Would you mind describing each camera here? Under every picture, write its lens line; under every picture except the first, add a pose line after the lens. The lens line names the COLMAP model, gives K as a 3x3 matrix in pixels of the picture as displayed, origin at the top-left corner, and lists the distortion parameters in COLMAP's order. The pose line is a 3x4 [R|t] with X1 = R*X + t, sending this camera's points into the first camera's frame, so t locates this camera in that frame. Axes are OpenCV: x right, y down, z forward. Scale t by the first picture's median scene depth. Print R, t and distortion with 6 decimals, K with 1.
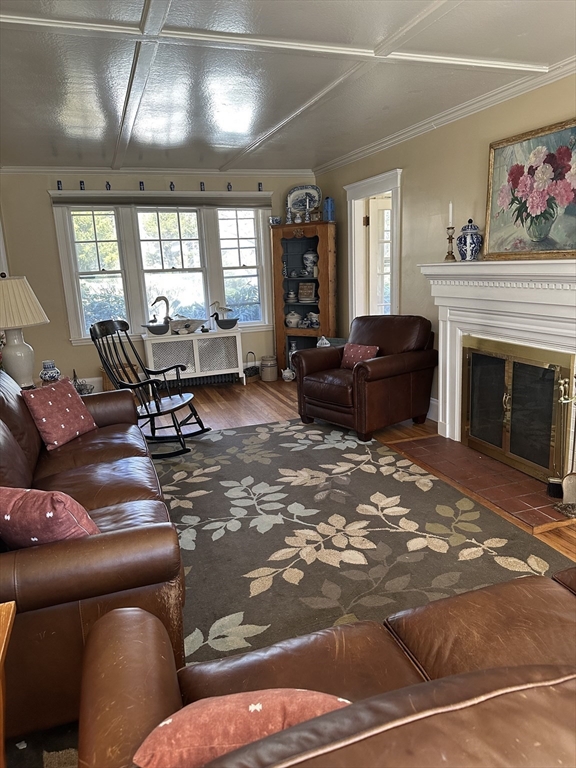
lens RADIAL K [[533.6, 0, 288.2], [0, 533.6, 383.3], [0, 0, 1]] dist [-0.048891, -0.010233]
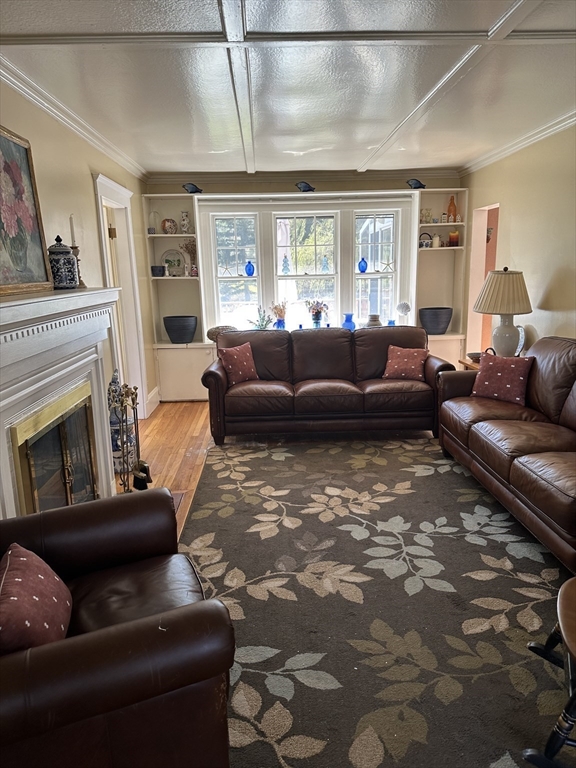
lens RADIAL K [[533.6, 0, 285.3], [0, 533.6, 384.2], [0, 0, 1]] dist [-0.048891, -0.010233]
pose [[-0.952340, 0.020361, 0.304357, -0.151464], [0.144643, 0.908608, 0.391804, -0.394115], [-0.268564, 0.417154, -0.868249, 1.756319]]
